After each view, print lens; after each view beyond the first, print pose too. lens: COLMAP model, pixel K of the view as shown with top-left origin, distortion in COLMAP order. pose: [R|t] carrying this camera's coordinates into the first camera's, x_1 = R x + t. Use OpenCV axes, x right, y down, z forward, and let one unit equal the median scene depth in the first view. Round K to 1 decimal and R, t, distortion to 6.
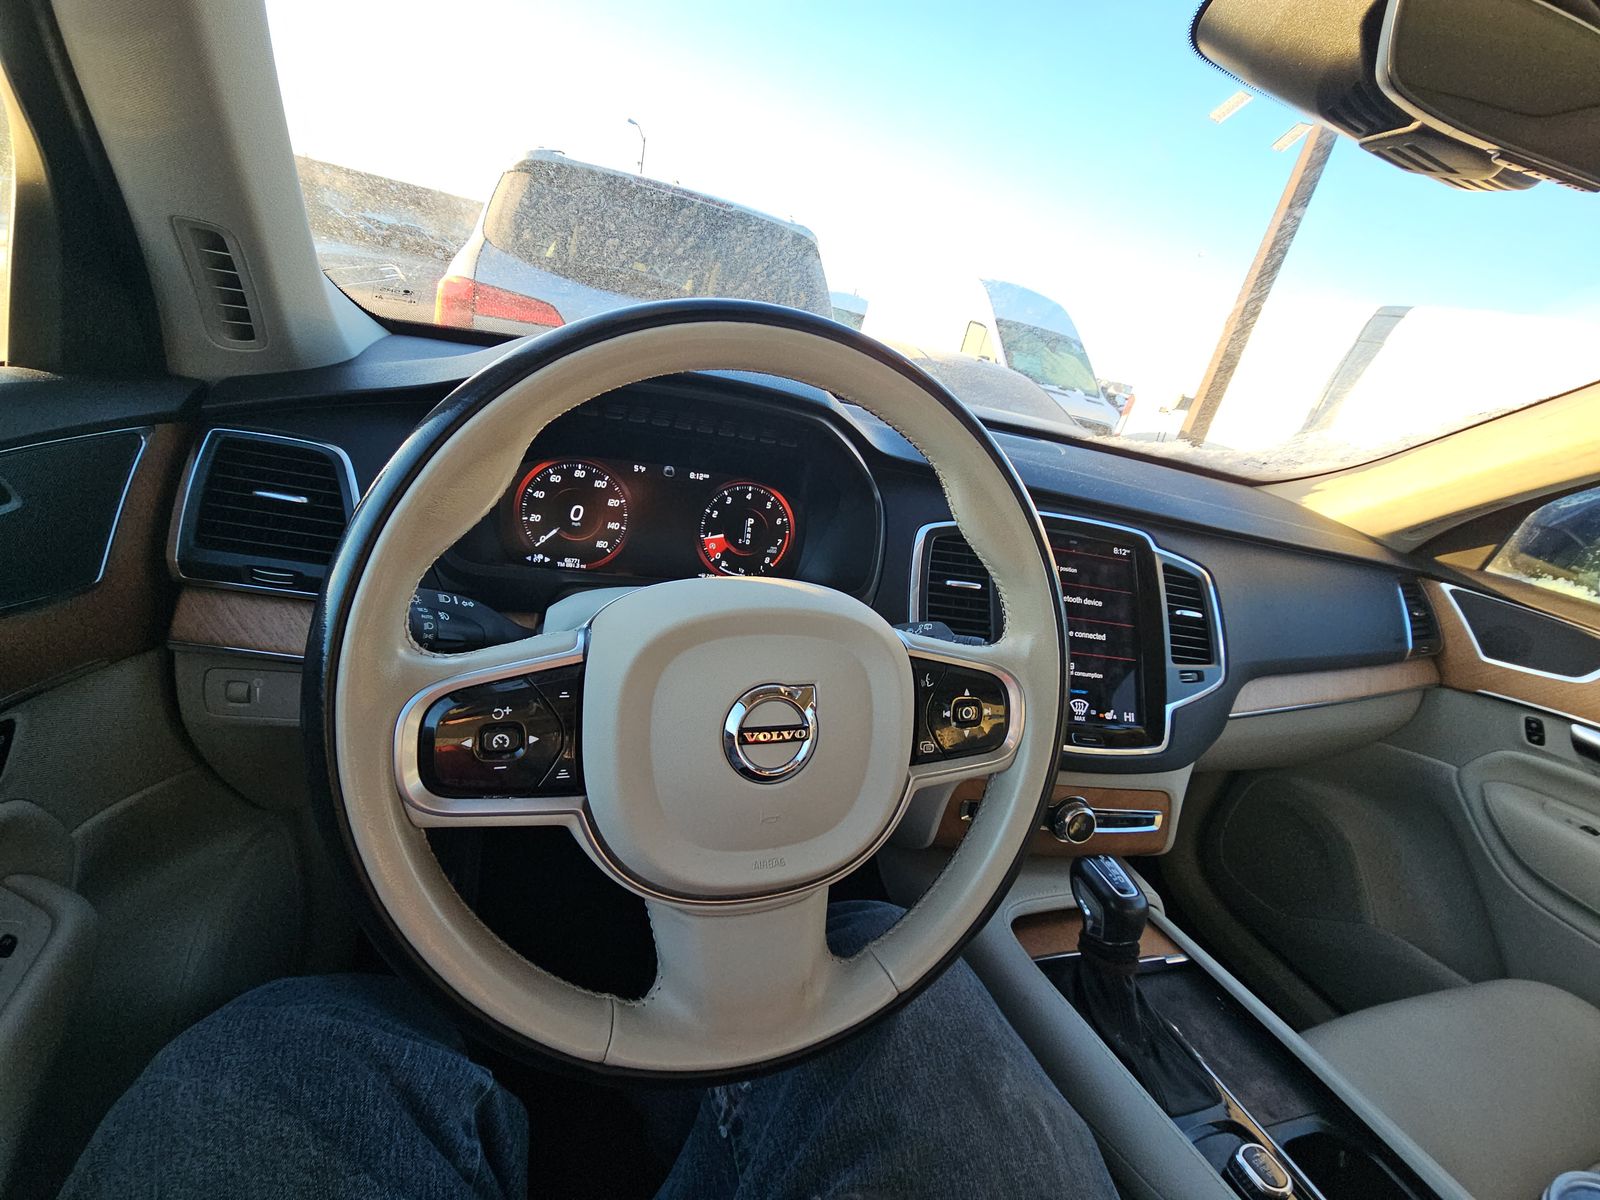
lens RADIAL K [[653.9, 0, 788.1], [0, 653.9, 597.8], [0, 0, 1]] dist [0.009093, -0.007393]
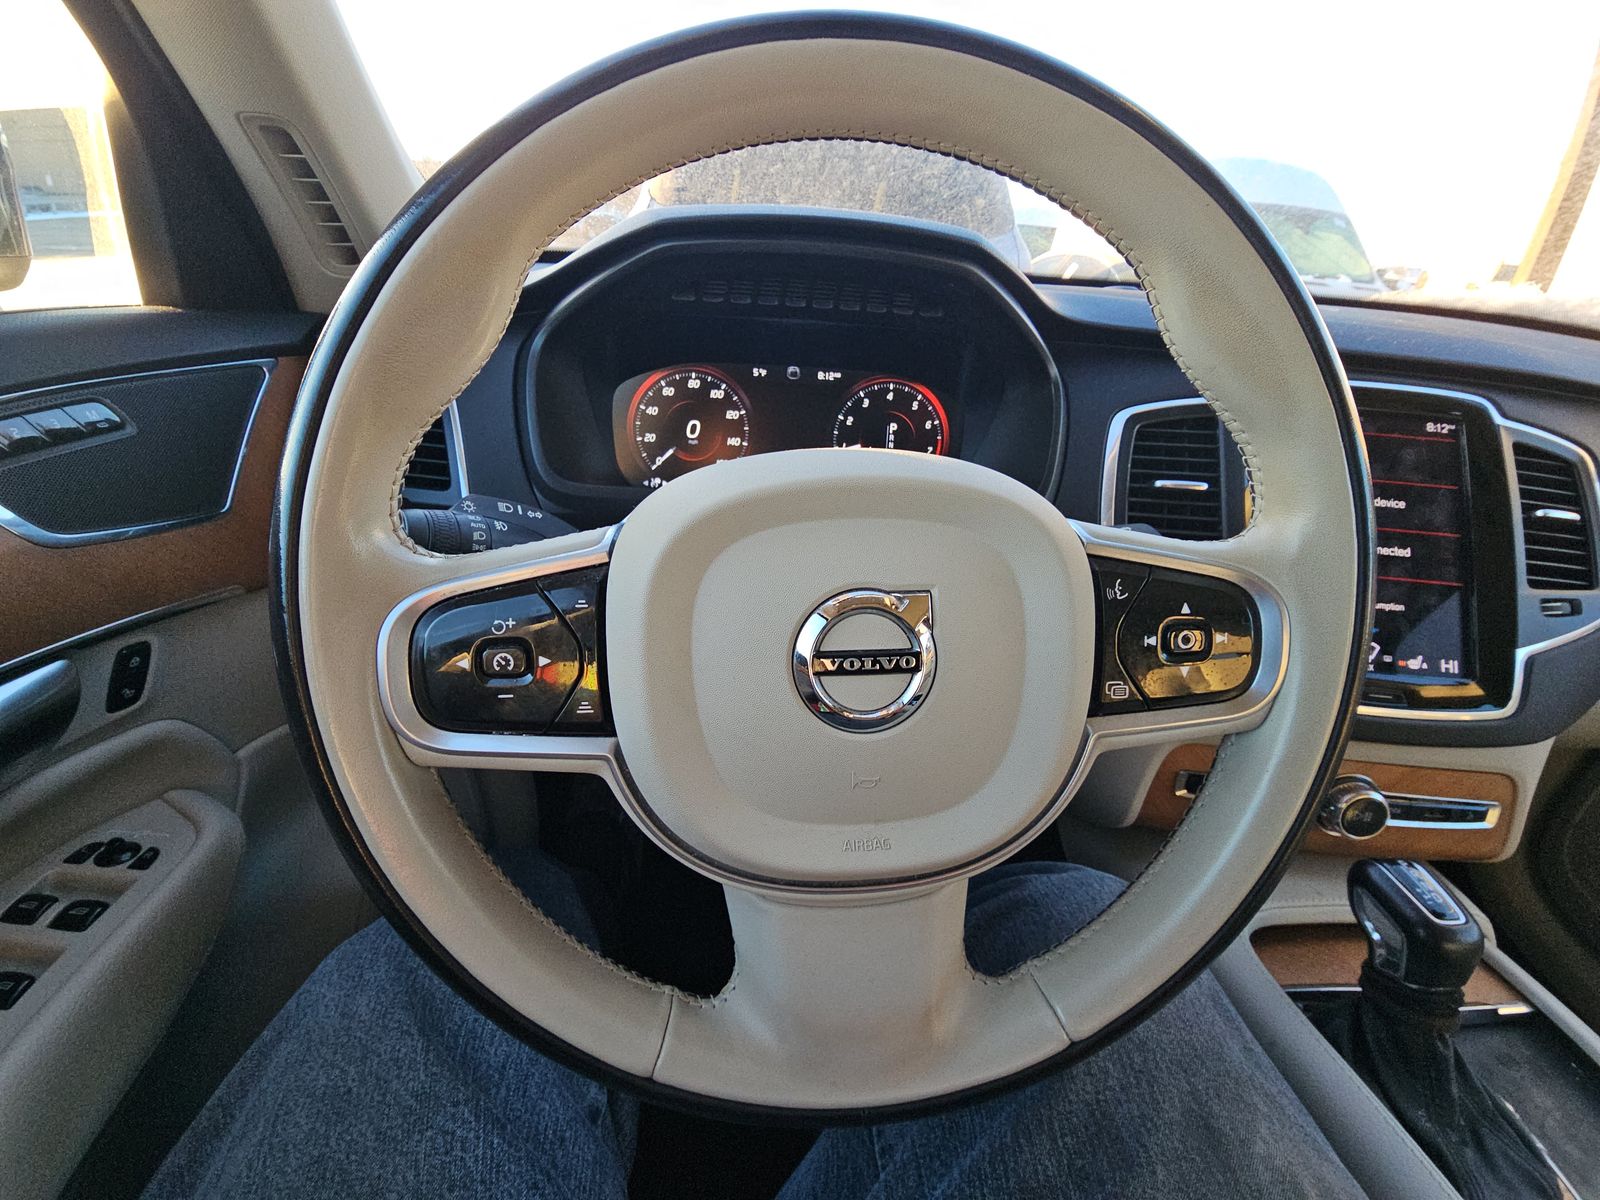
lens RADIAL K [[653.9, 0, 788.1], [0, 653.9, 597.8], [0, 0, 1]] dist [0.009093, -0.007393]
pose [[0.961523, -0.012917, -0.274420, 0.049116], [0.031129, 0.997583, 0.062115, 0.054259], [0.272955, -0.068268, 0.959602, 0.182585]]
